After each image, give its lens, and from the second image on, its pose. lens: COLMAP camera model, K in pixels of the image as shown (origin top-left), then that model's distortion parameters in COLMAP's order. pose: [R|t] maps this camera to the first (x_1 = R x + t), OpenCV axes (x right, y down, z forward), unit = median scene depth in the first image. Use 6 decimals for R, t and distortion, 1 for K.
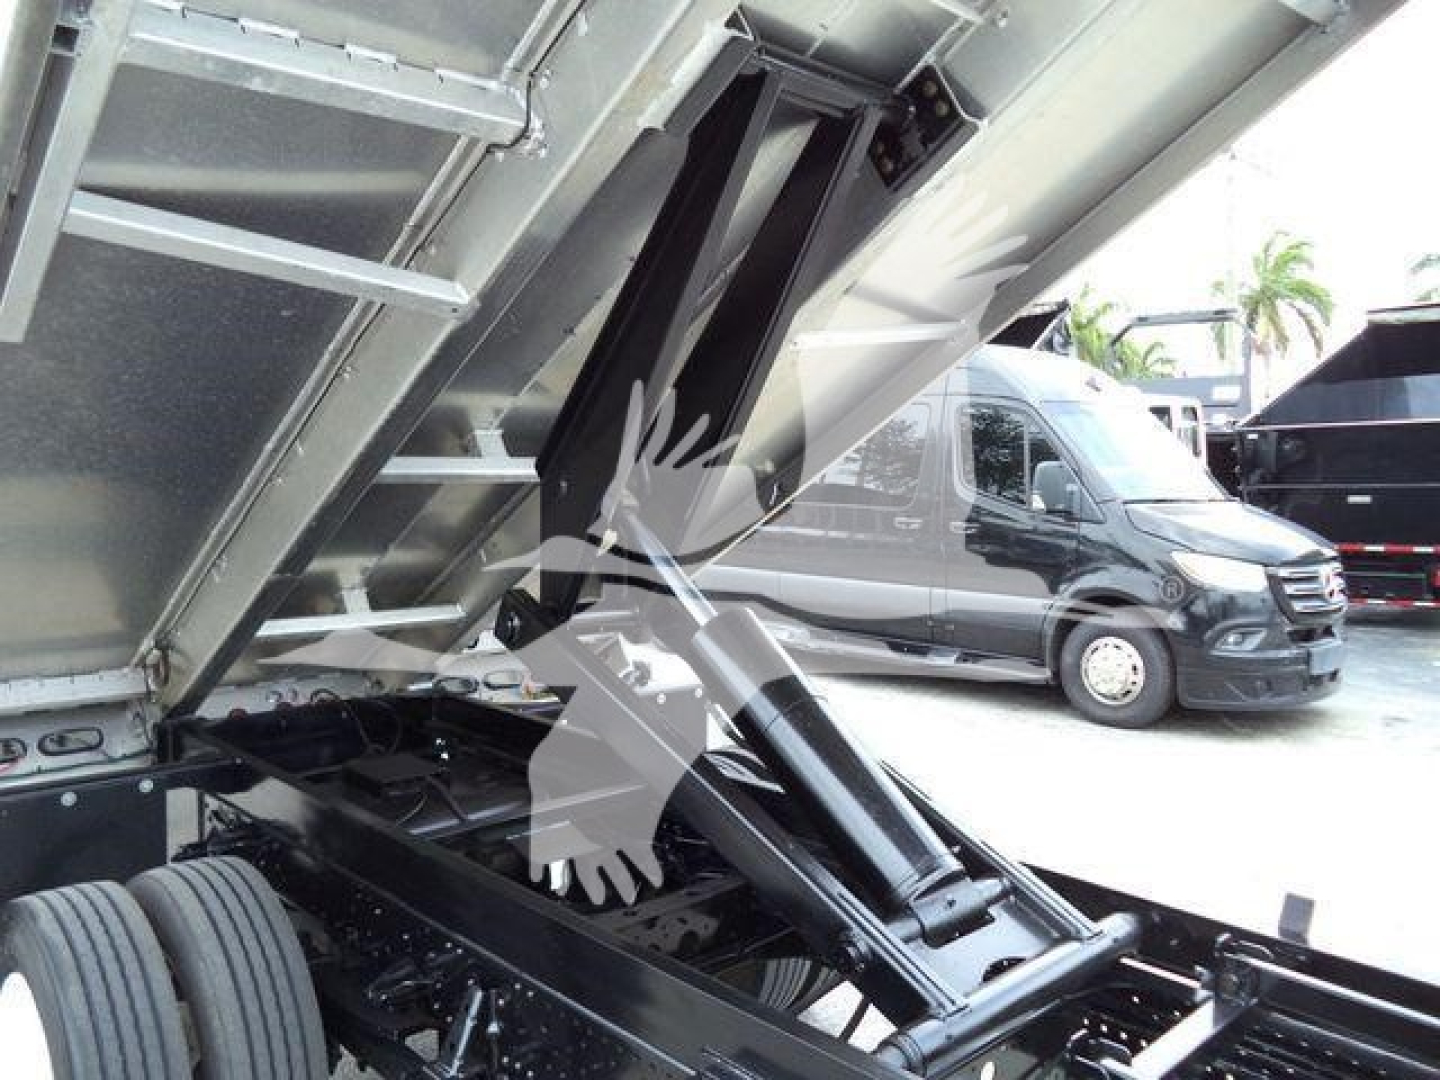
lens RADIAL K [[1158.3, 0, 724.9], [0, 1158.3, 528.5], [0, 0, 1]] dist [-0.010513, -0.001293]
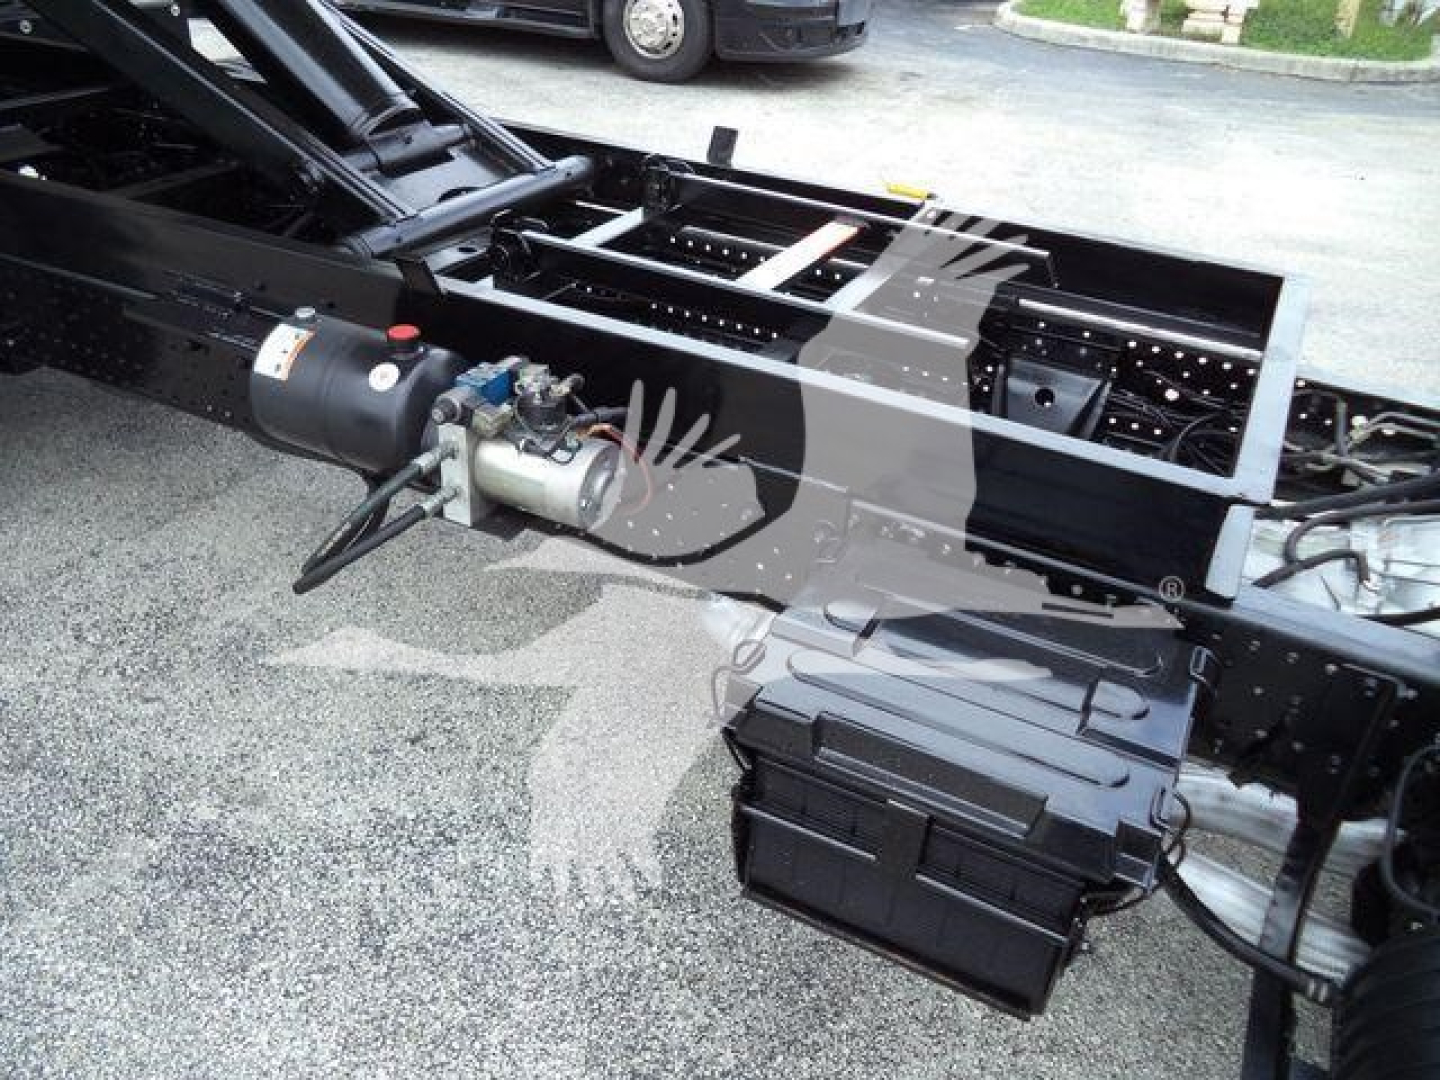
lens RADIAL K [[1158.3, 0, 724.9], [0, 1158.3, 528.5], [0, 0, 1]] dist [-0.010513, -0.001293]
pose [[0.938012, -0.148663, 0.313101, 0.079184], [-0.021447, 0.876719, 0.480525, 0.114717], [-0.345938, -0.457453, 0.819185, -0.120185]]
